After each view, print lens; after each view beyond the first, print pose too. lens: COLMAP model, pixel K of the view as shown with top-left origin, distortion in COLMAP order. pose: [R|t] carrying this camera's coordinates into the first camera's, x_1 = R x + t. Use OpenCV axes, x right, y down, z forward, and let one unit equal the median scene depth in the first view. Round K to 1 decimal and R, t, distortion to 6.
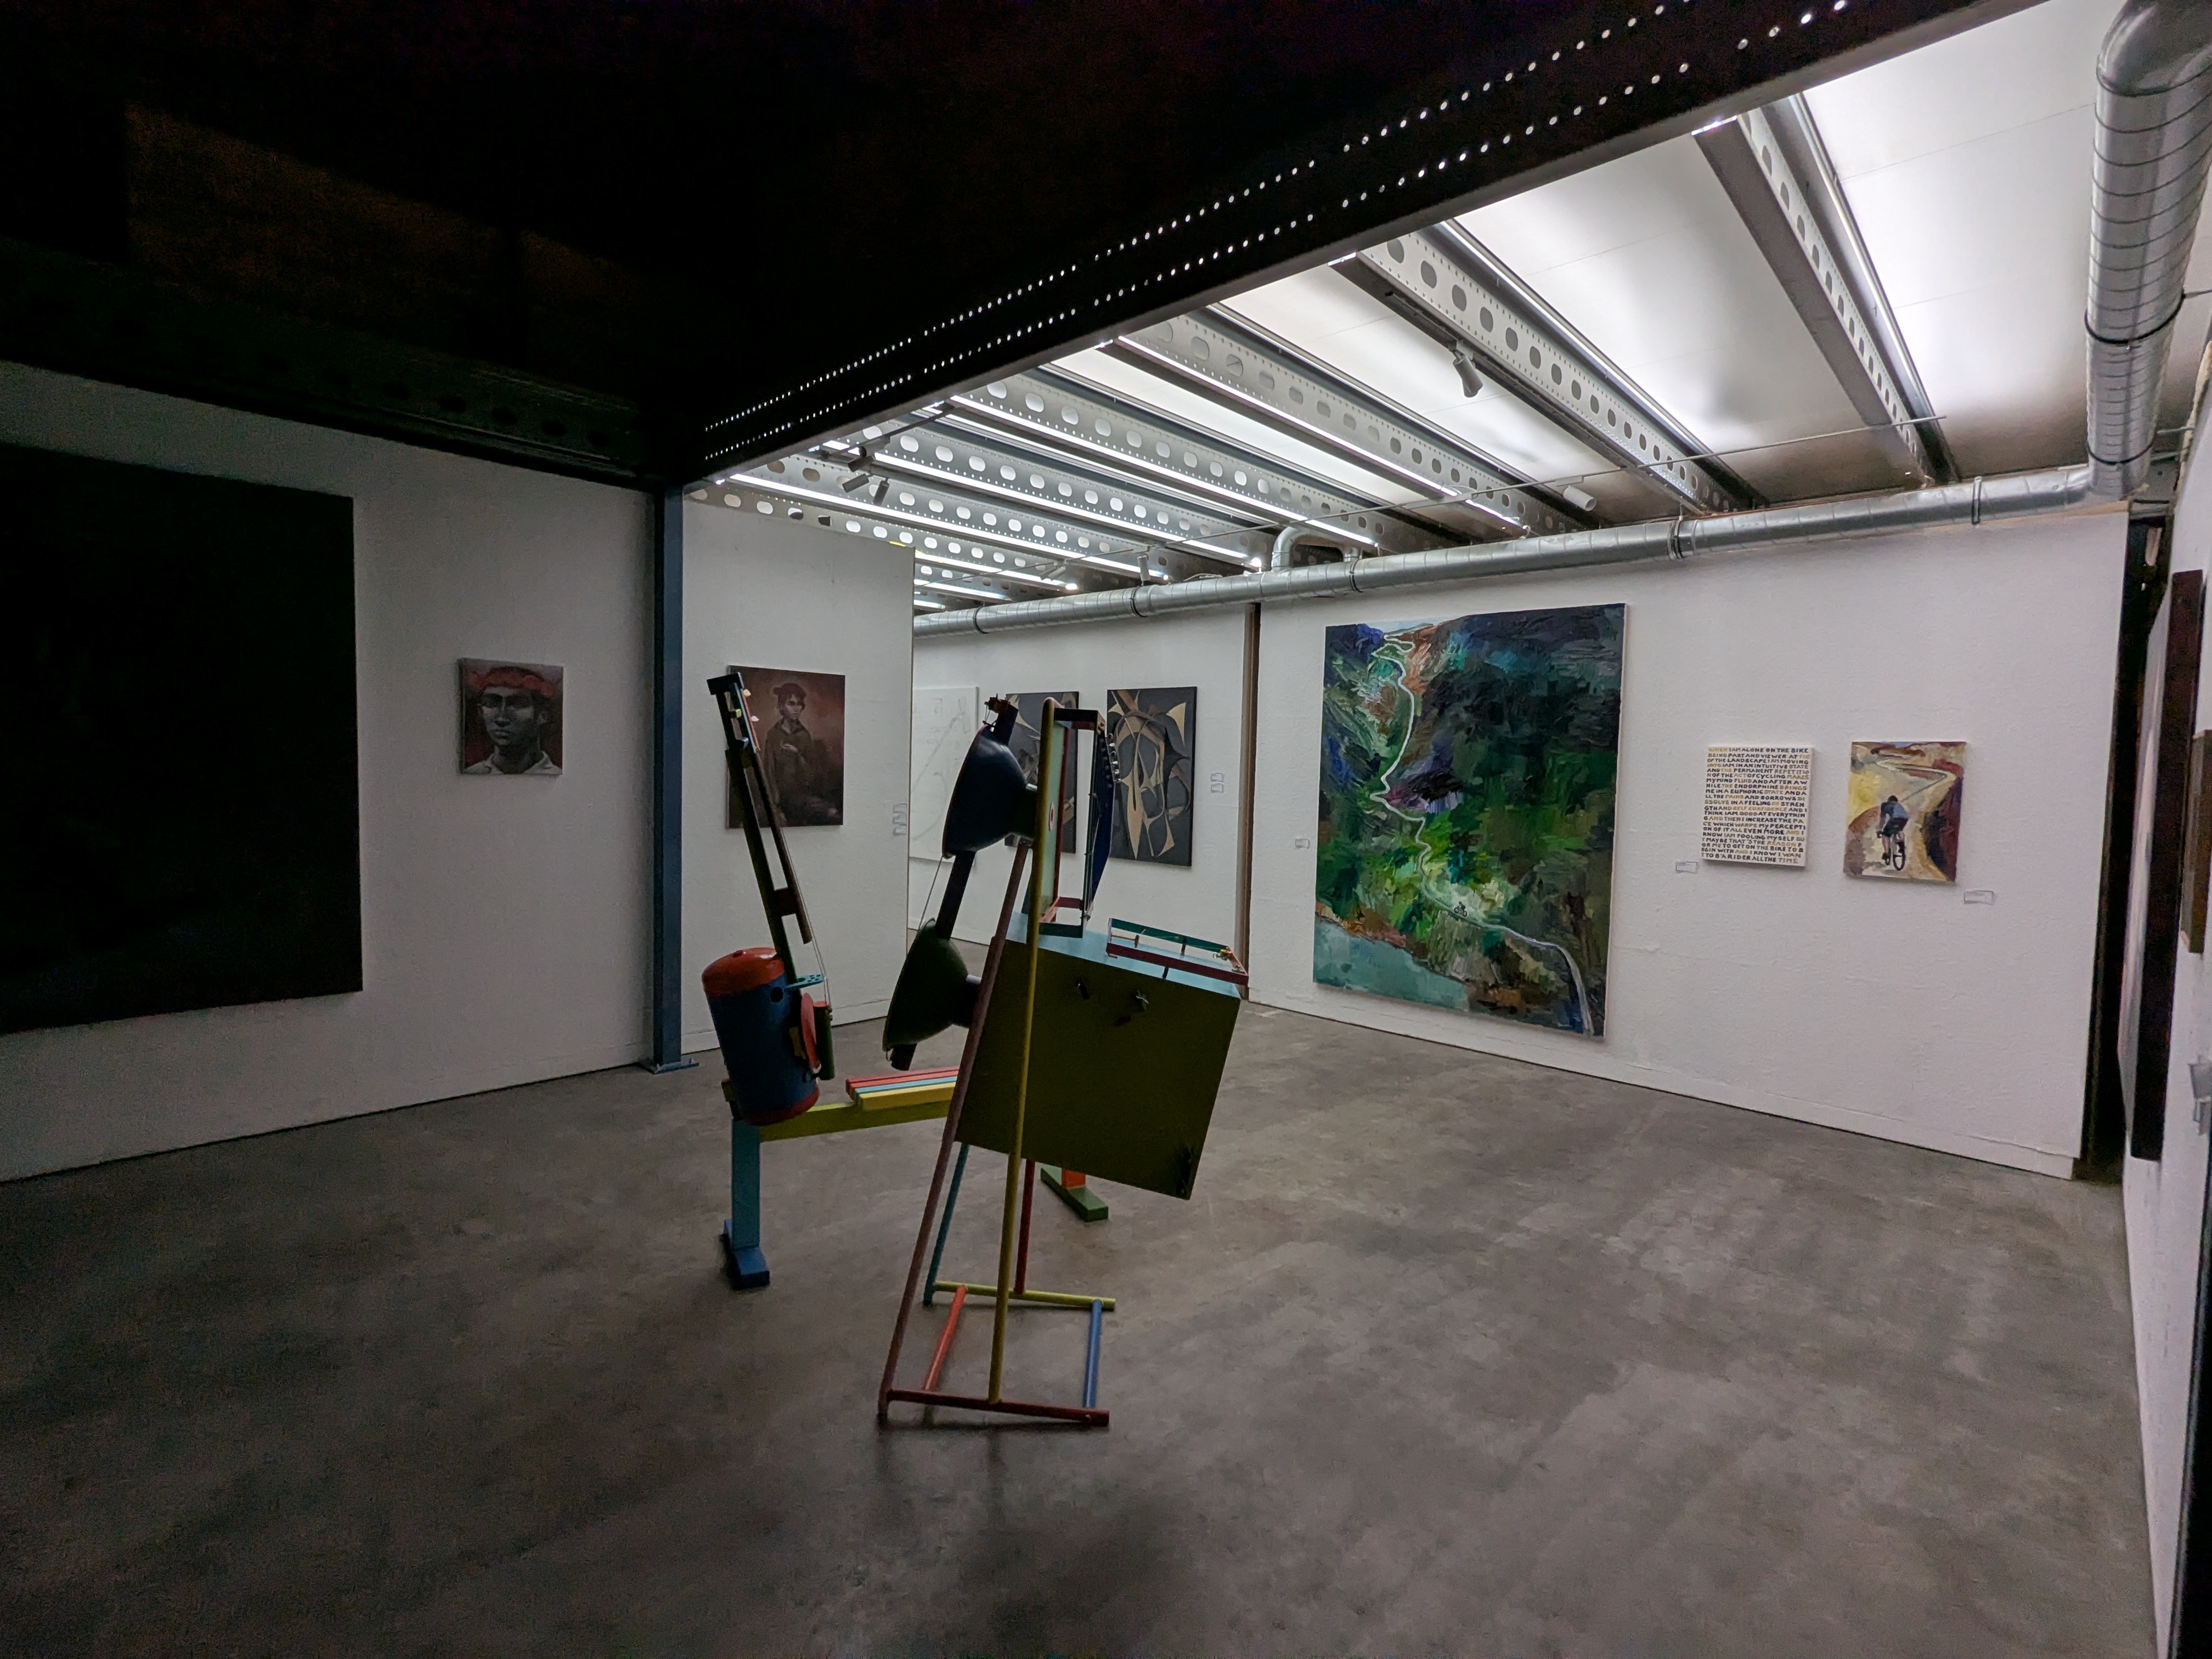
lens RADIAL K [[1047.9, 0, 1114.2], [0, 1047.9, 824.9], [0, 0, 1]] dist [0.010298, -0.000218]
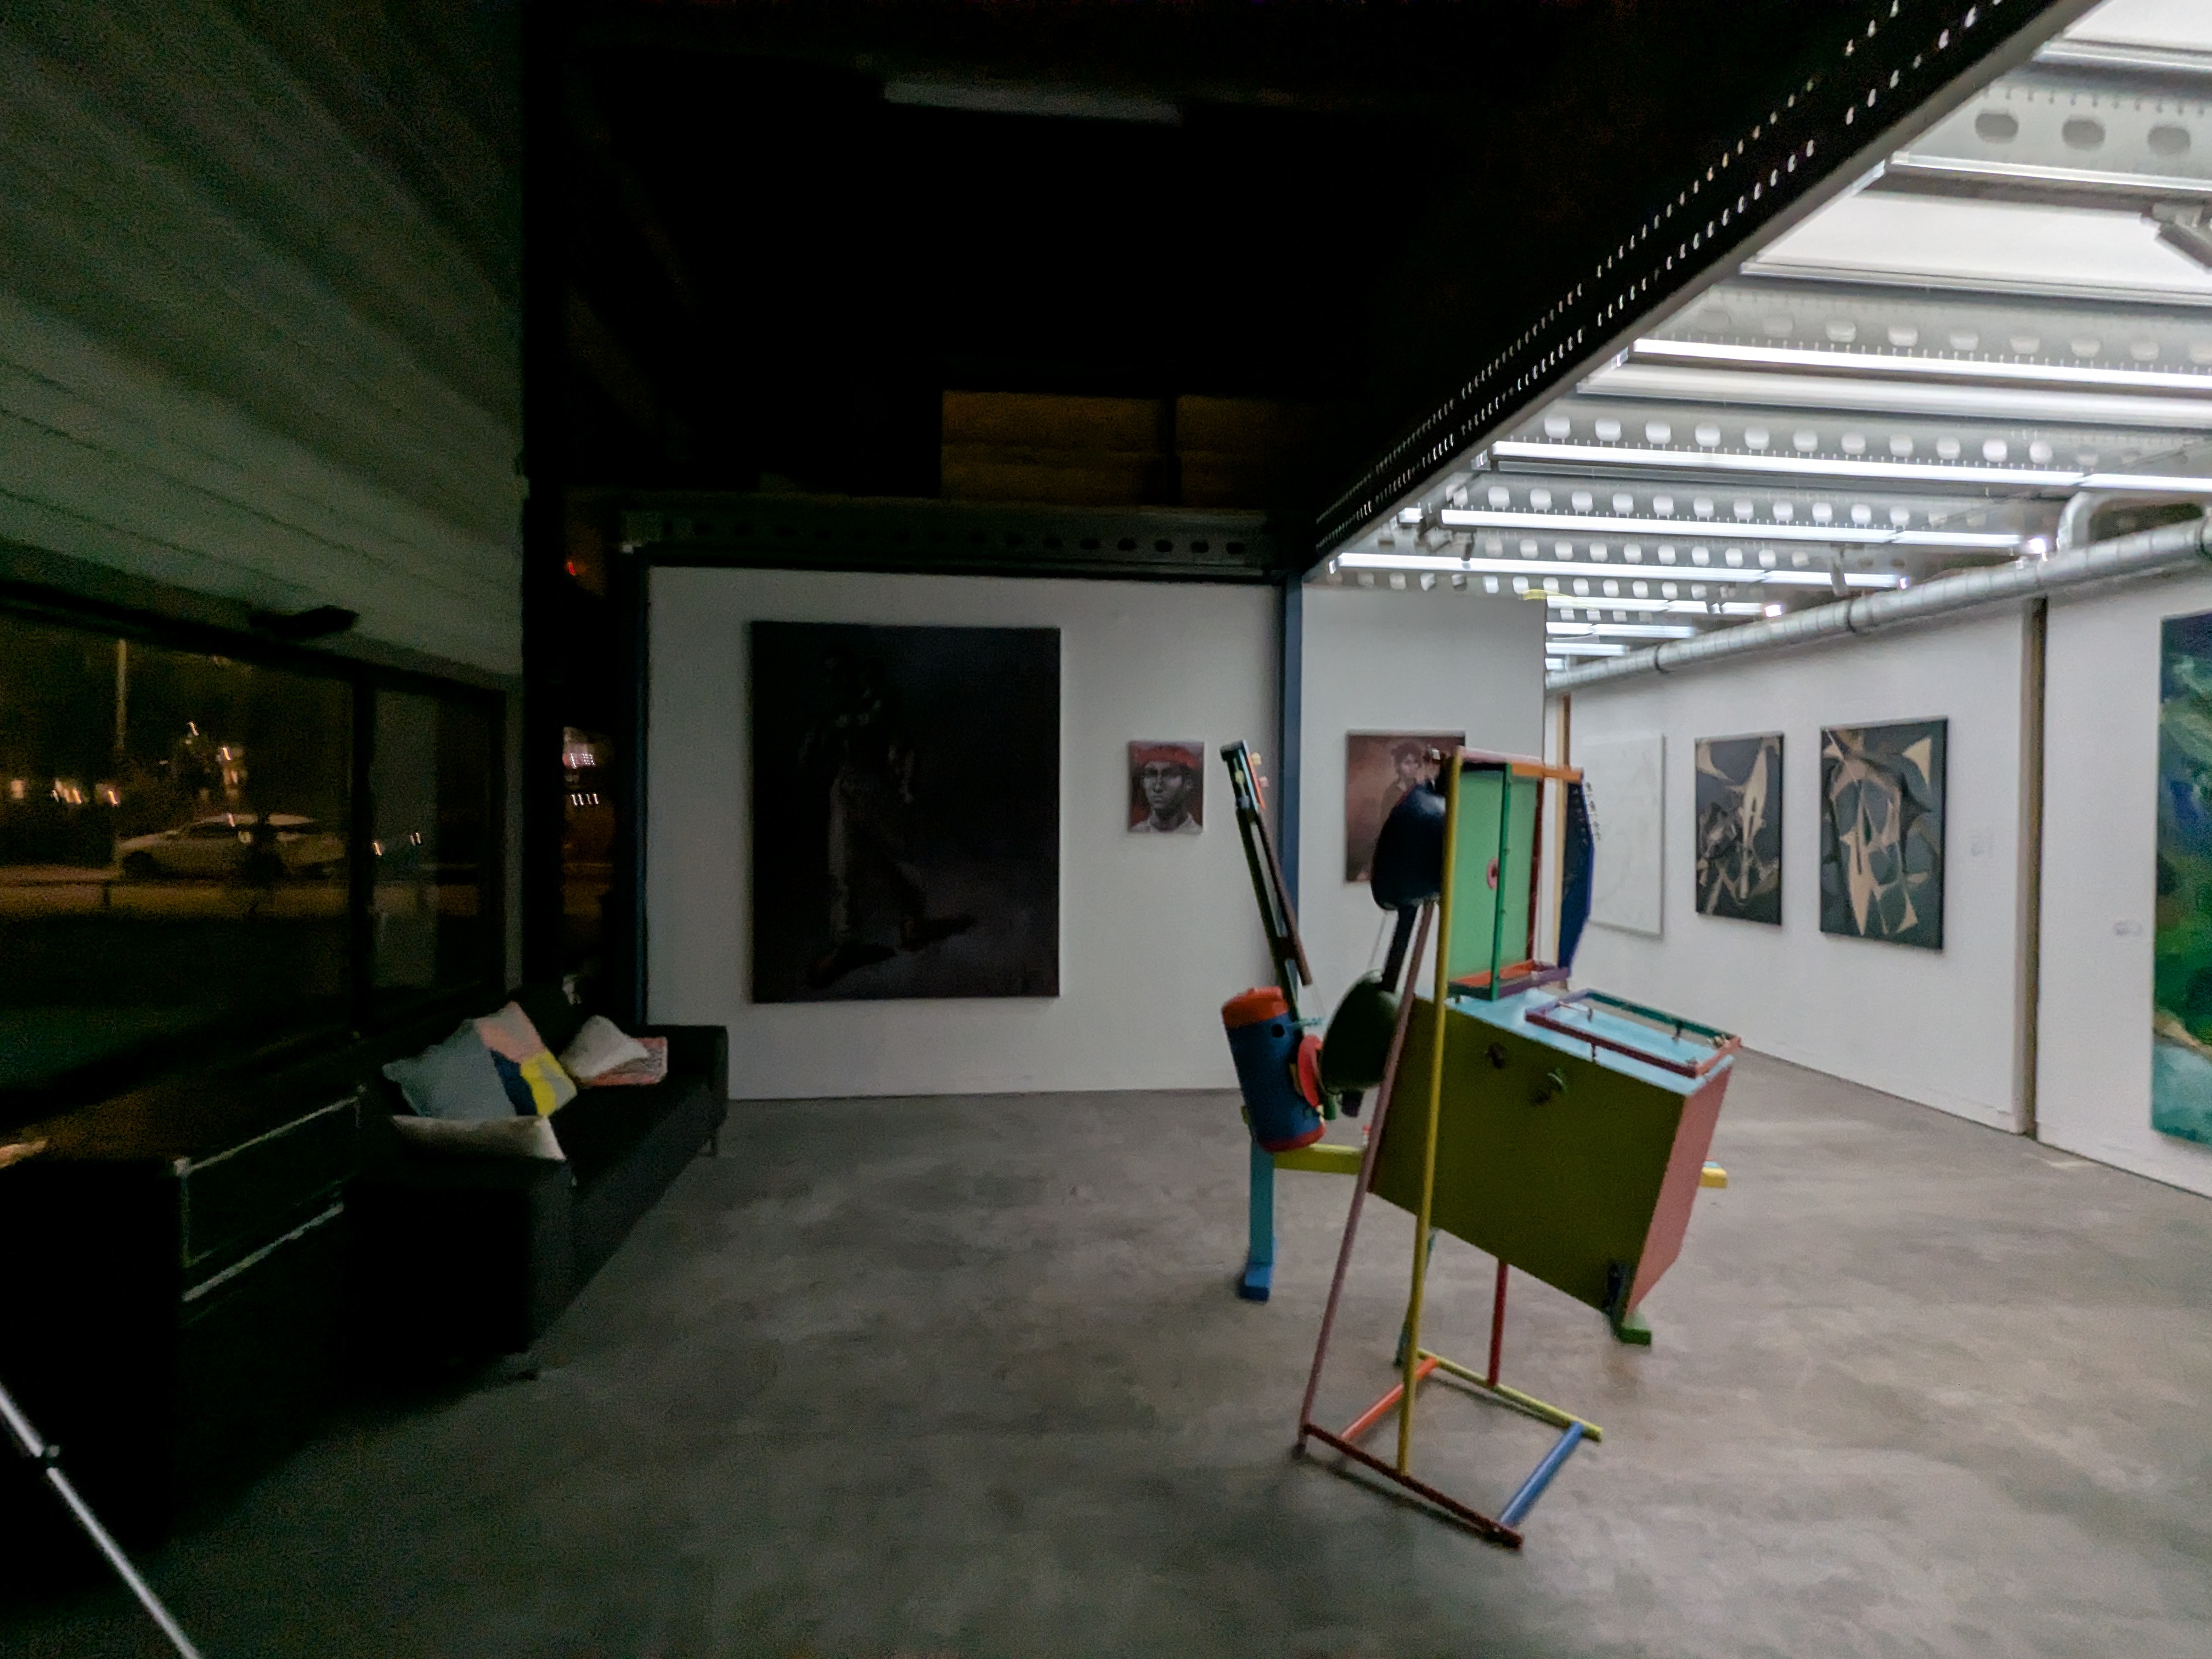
lens RADIAL K [[1047.9, 0, 1114.2], [0, 1047.9, 824.9], [0, 0, 1]] dist [0.010298, -0.000218]
pose [[0.770645, -0.007757, -0.637218, 0.161313], [-0.028083, 0.998541, -0.046119, 0.000772], [0.636646, 0.053436, 0.769303, 0.025837]]
